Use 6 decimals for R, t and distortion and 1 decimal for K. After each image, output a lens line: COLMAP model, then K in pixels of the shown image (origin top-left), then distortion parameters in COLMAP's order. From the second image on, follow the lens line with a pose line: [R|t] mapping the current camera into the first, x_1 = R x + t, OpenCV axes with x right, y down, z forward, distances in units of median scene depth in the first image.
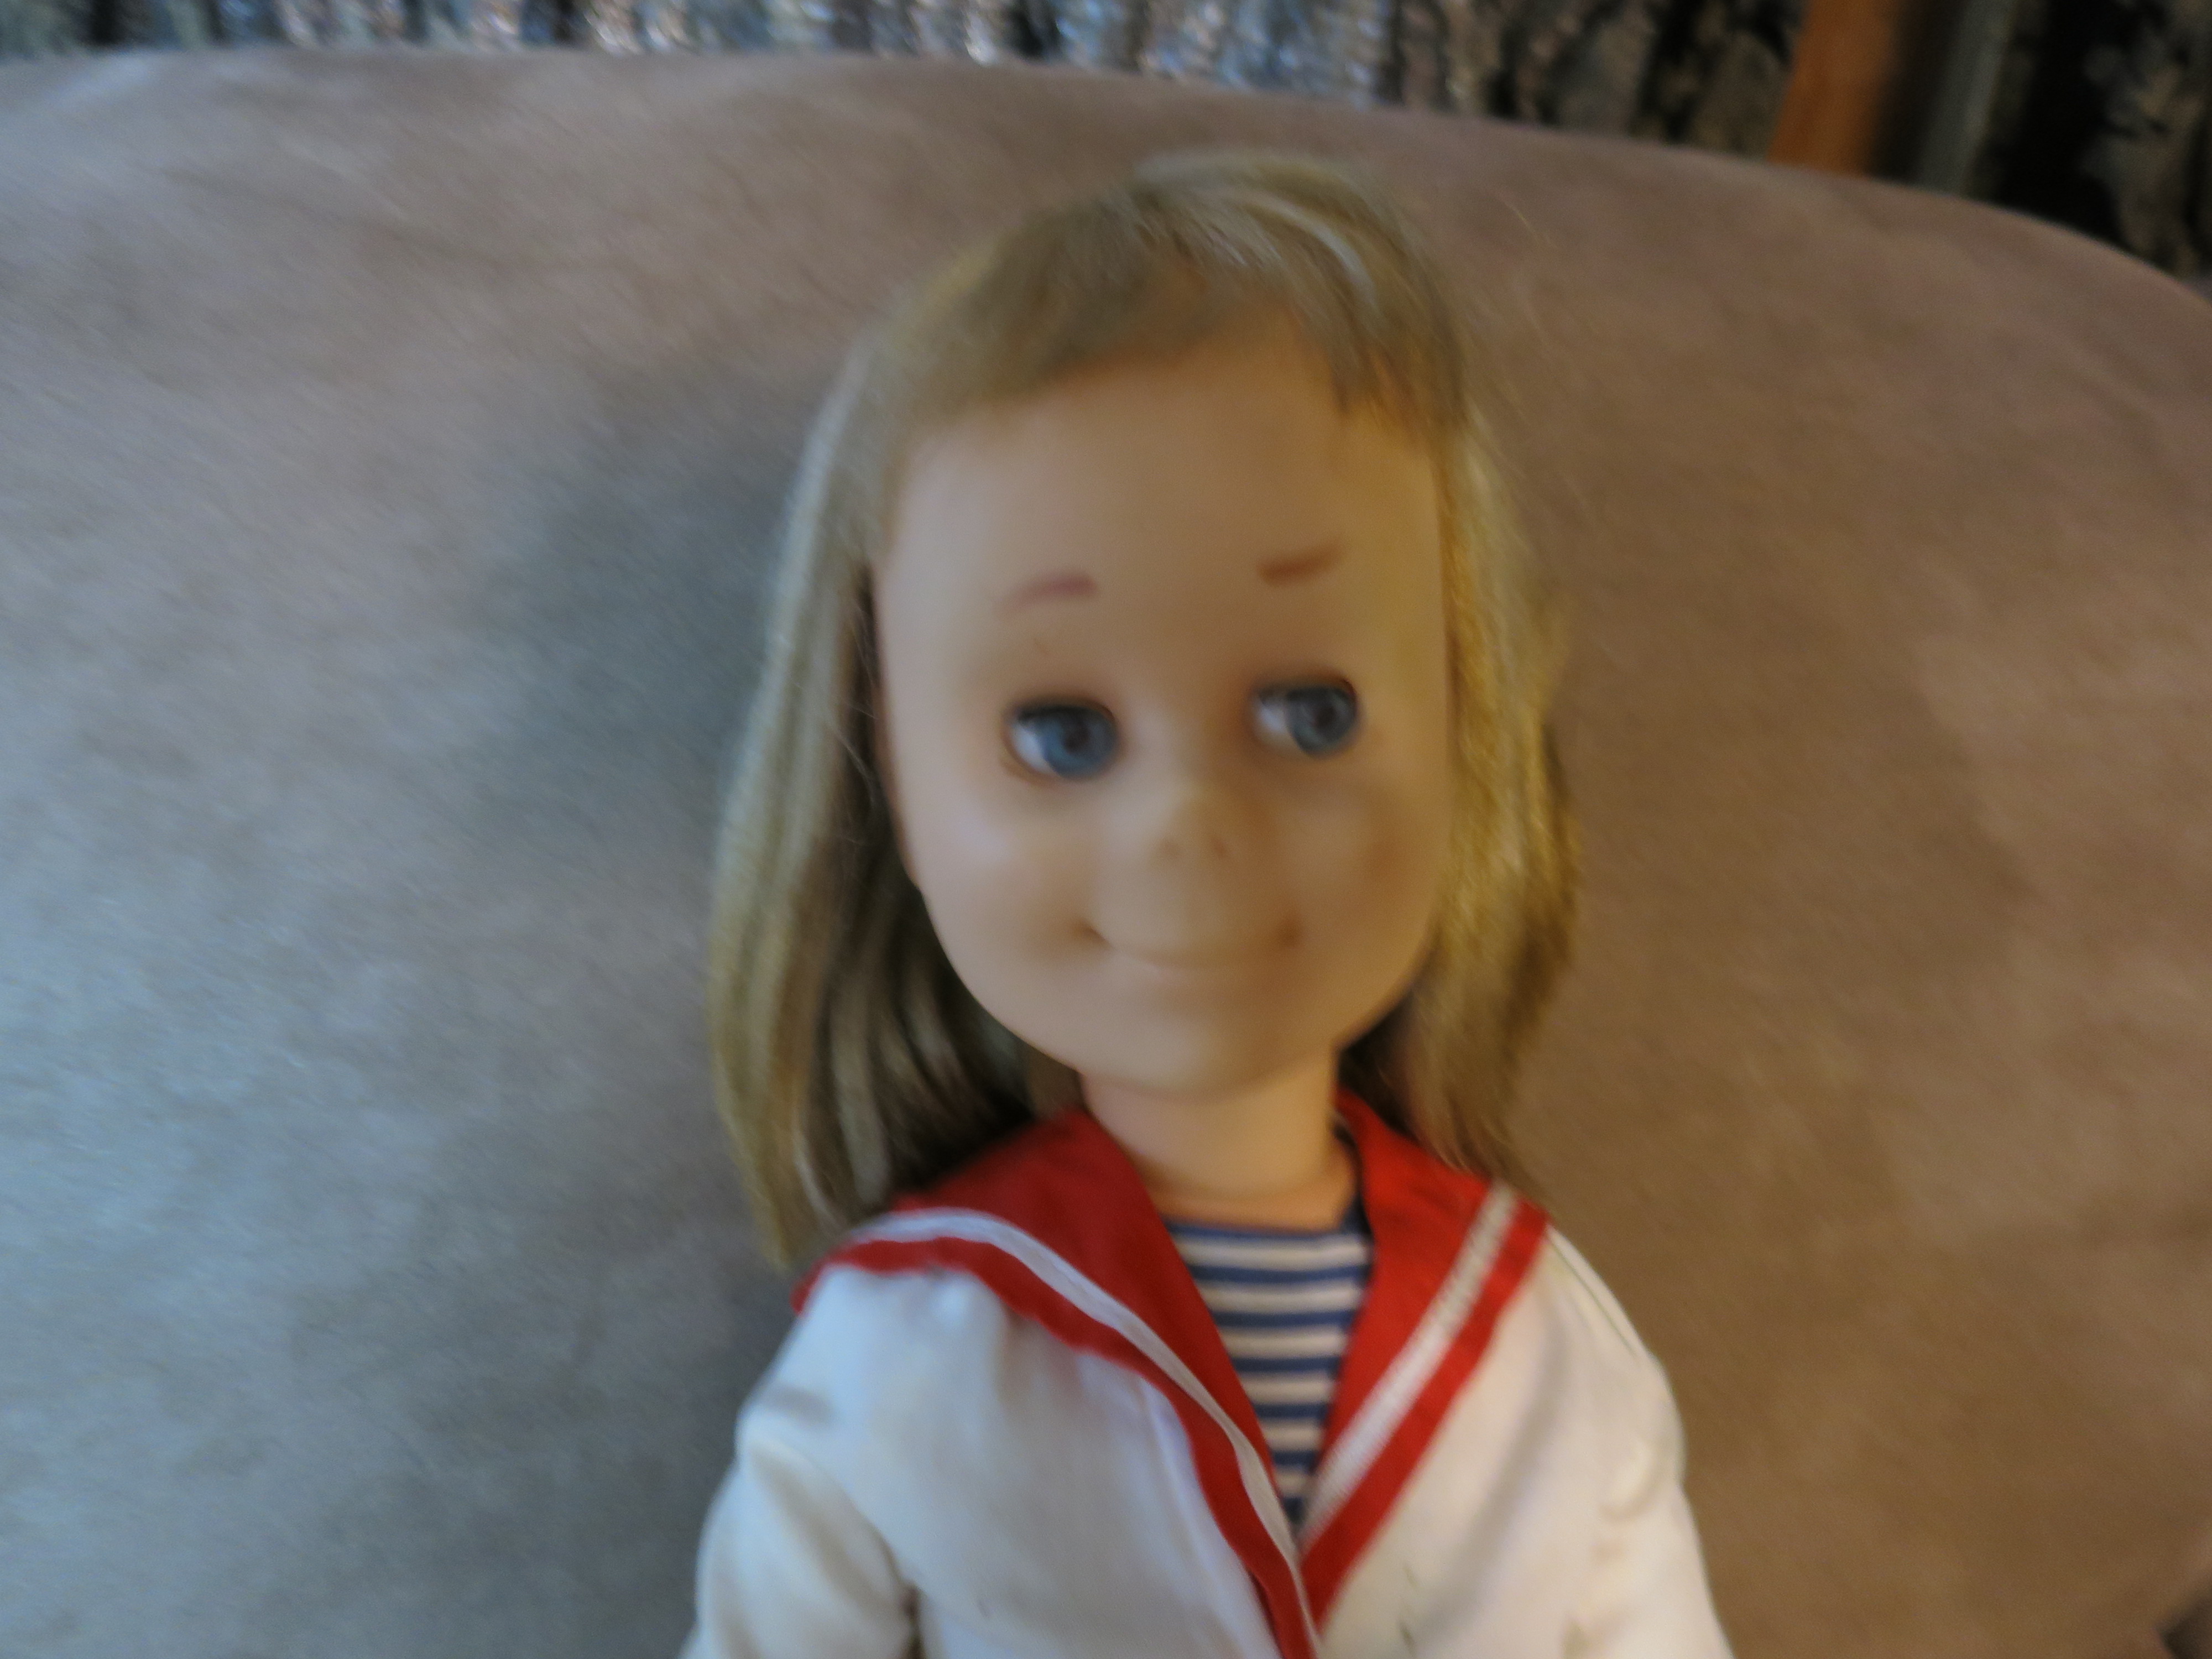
lens RADIAL K [[1652.9, 0, 1065.3], [0, 1652.9, 803.8], [0, 0, 1]] dist [-0.051993, -0.008859]
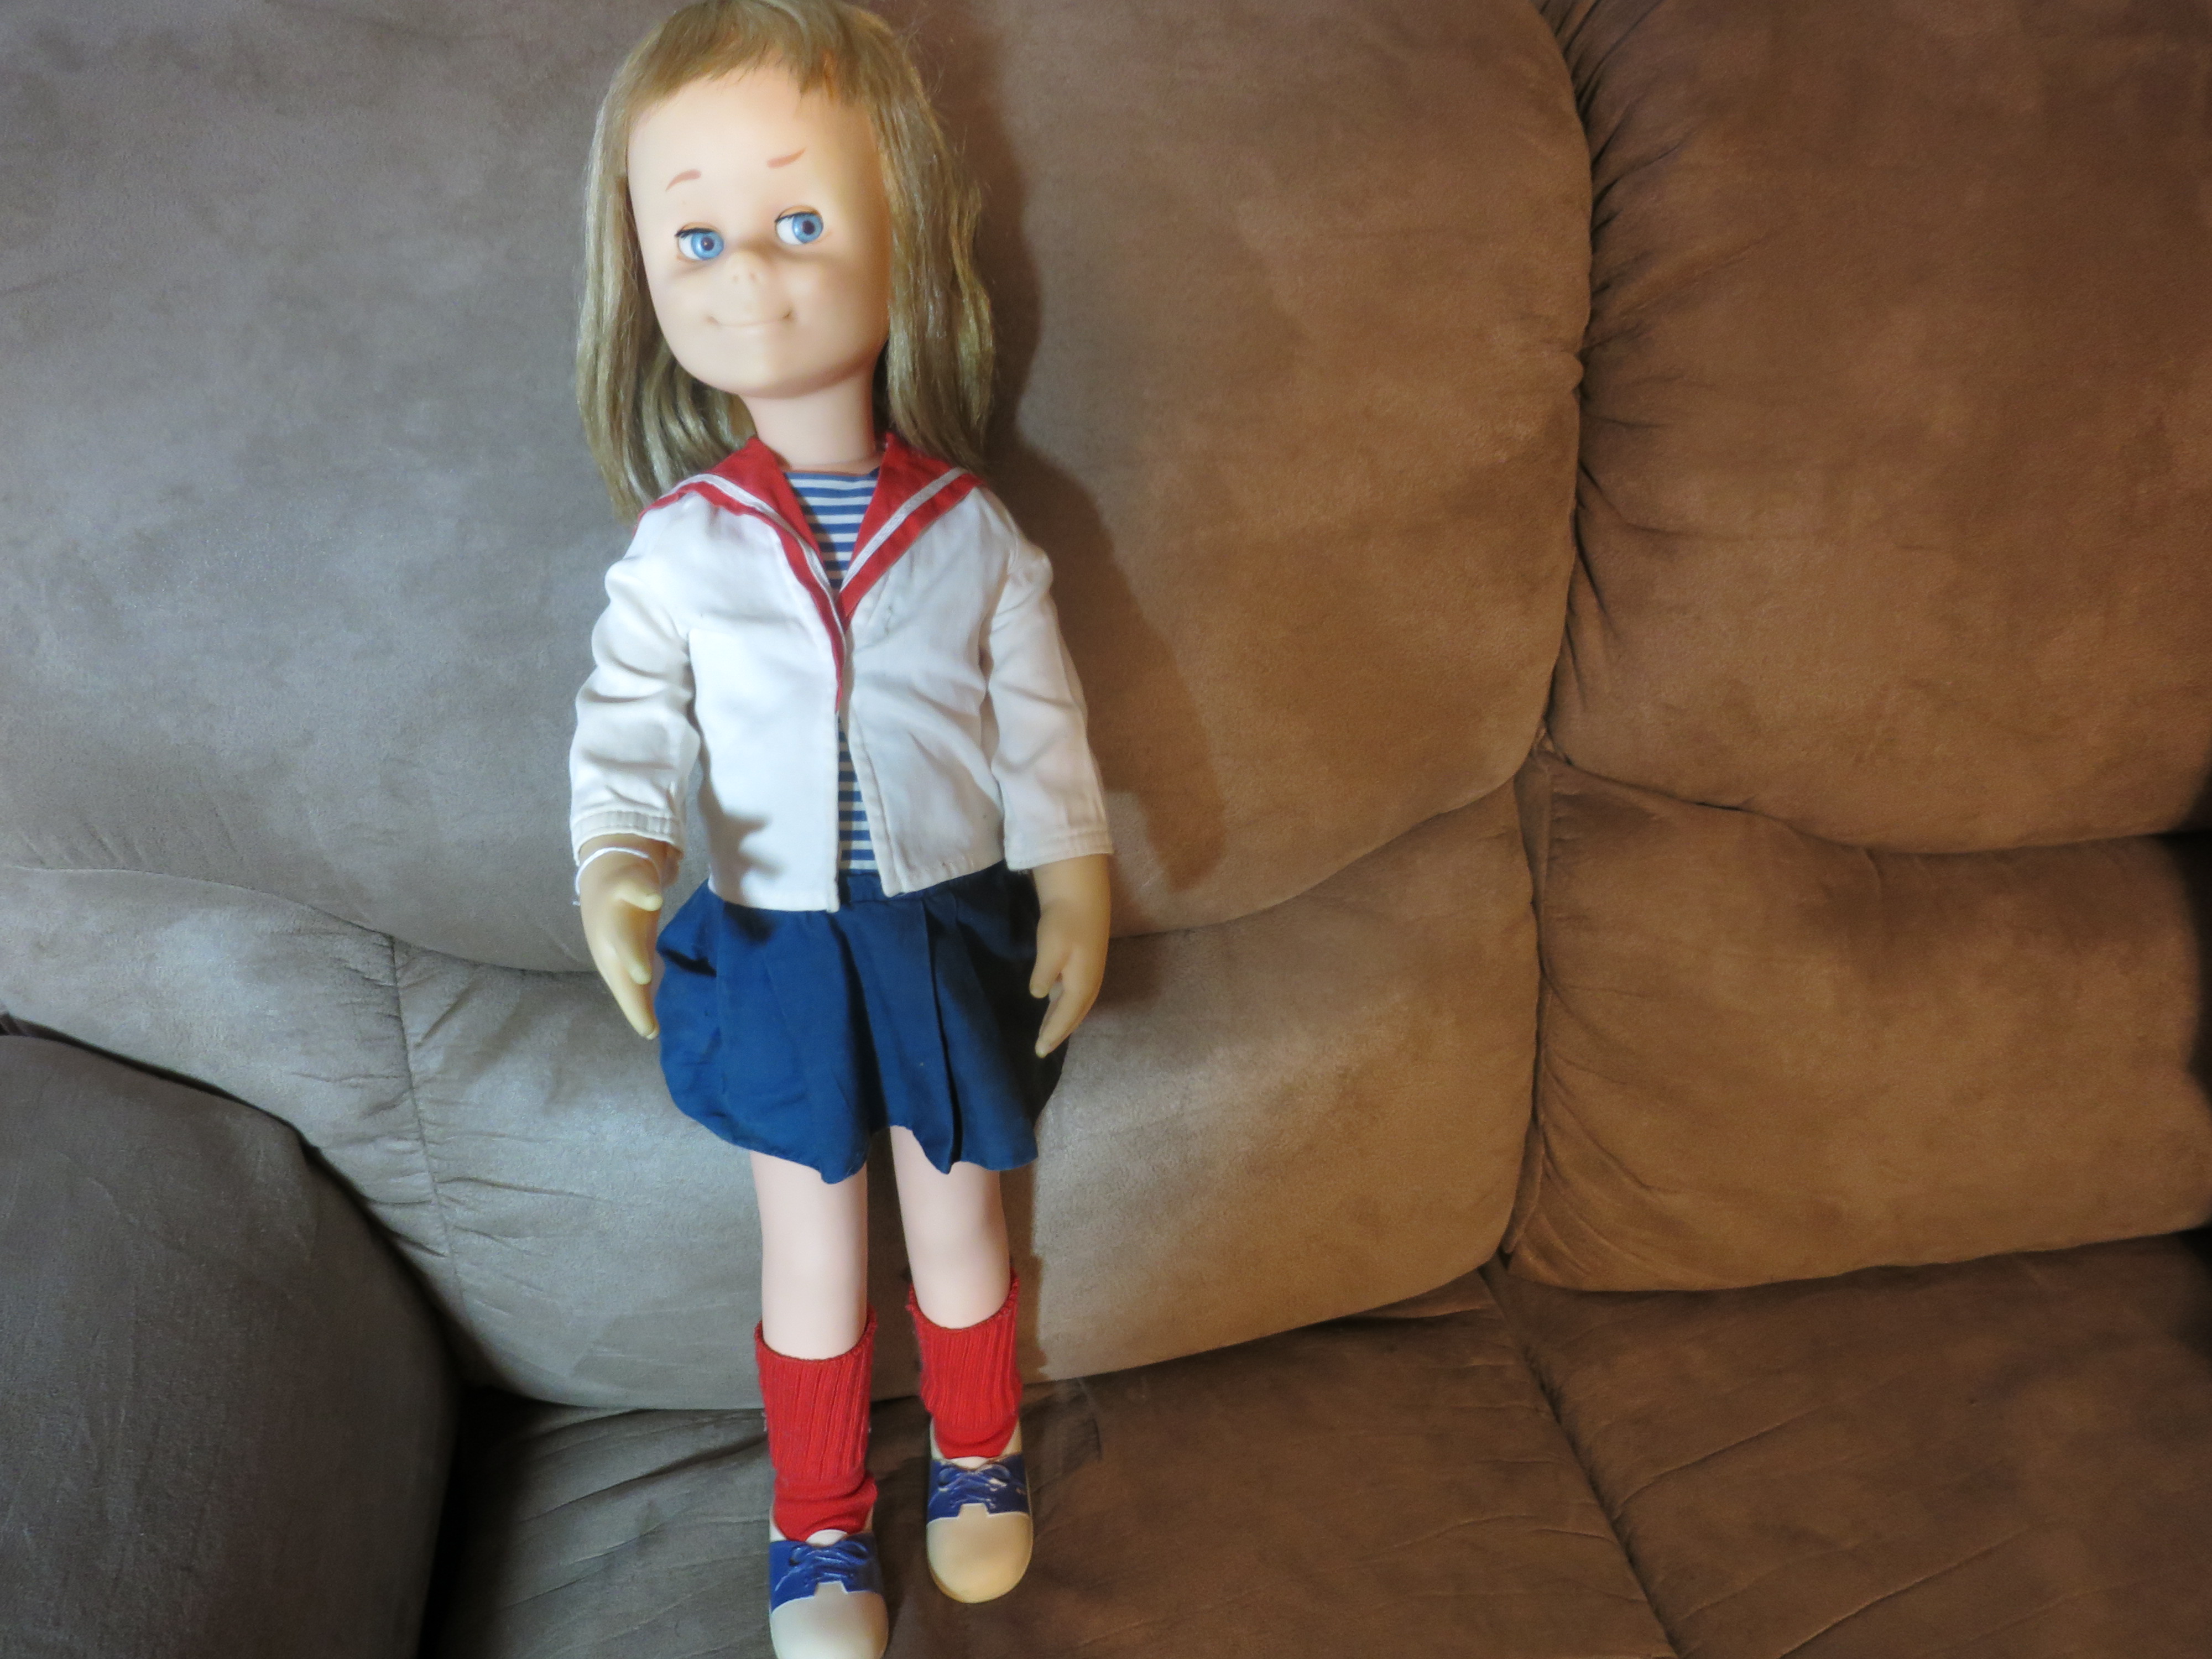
lens RADIAL K [[1652.9, 0, 1095.6], [0, 1652.9, 837.3], [0, 0, 1]] dist [-0.051993, -0.008859]
pose [[0.998632, -0.052092, -0.004618, 0.429586], [0.052044, 0.981241, 0.185628, 0.316967], [-0.005138, -0.185614, 0.982609, -1.191594]]
